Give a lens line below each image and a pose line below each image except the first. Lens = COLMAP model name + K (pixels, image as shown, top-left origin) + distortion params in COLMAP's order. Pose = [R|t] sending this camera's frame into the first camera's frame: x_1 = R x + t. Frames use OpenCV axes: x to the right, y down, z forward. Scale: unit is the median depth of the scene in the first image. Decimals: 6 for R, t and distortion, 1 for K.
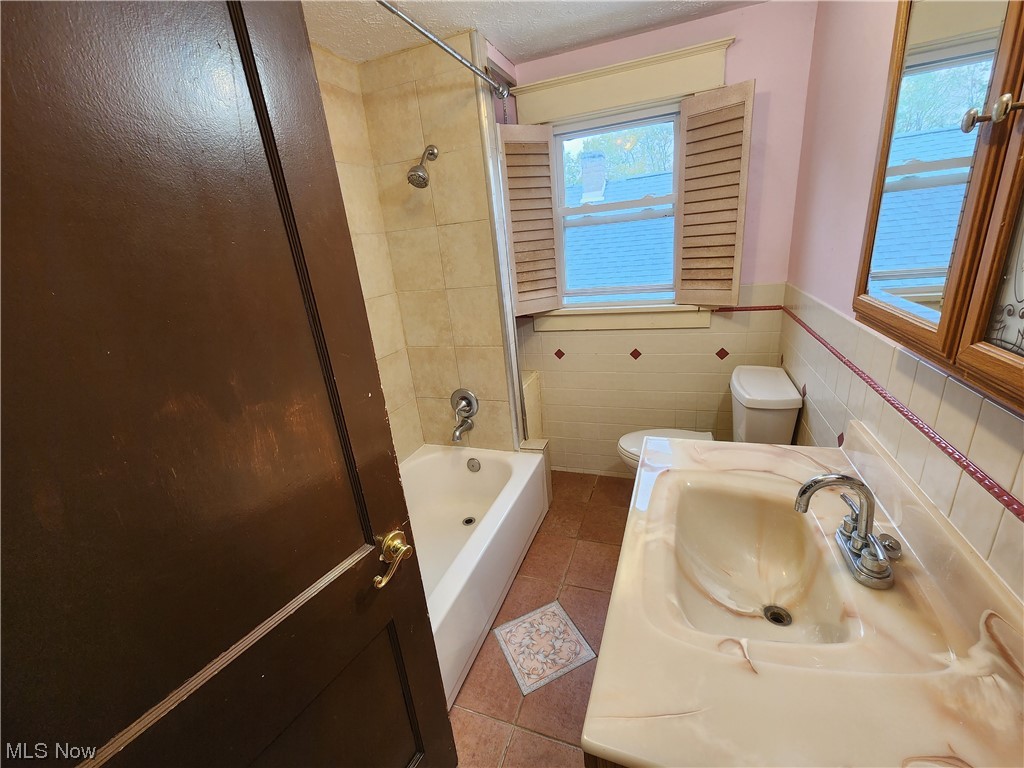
lens RADIAL K [[425.7, 0, 512.0], [0, 425.7, 384.0], [0, 0, 1]] dist [-0.001368, -0.000318]
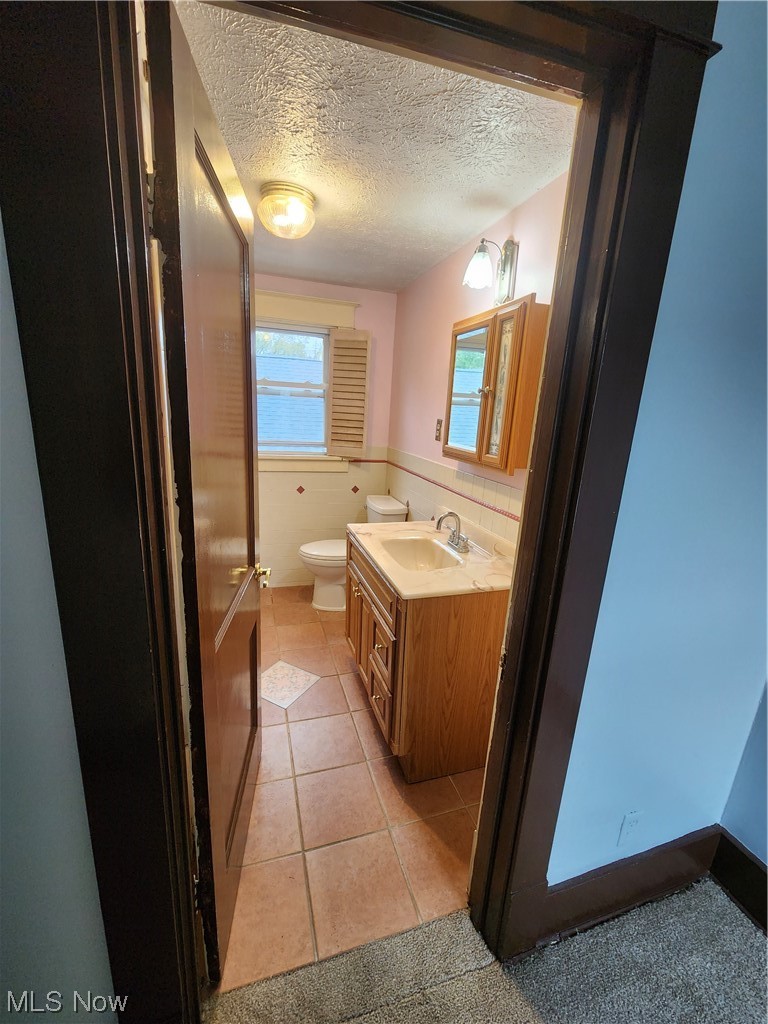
lens RADIAL K [[425.7, 0, 384.0], [0, 425.7, 512.0], [0, 0, 1]] dist [-0.001368, -0.000318]
pose [[0.773288, -0.007391, 0.634012, -0.453274], [0.073338, 0.994263, -0.077858, 0.154495], [-0.629800, 0.106704, 0.769394, -0.276840]]
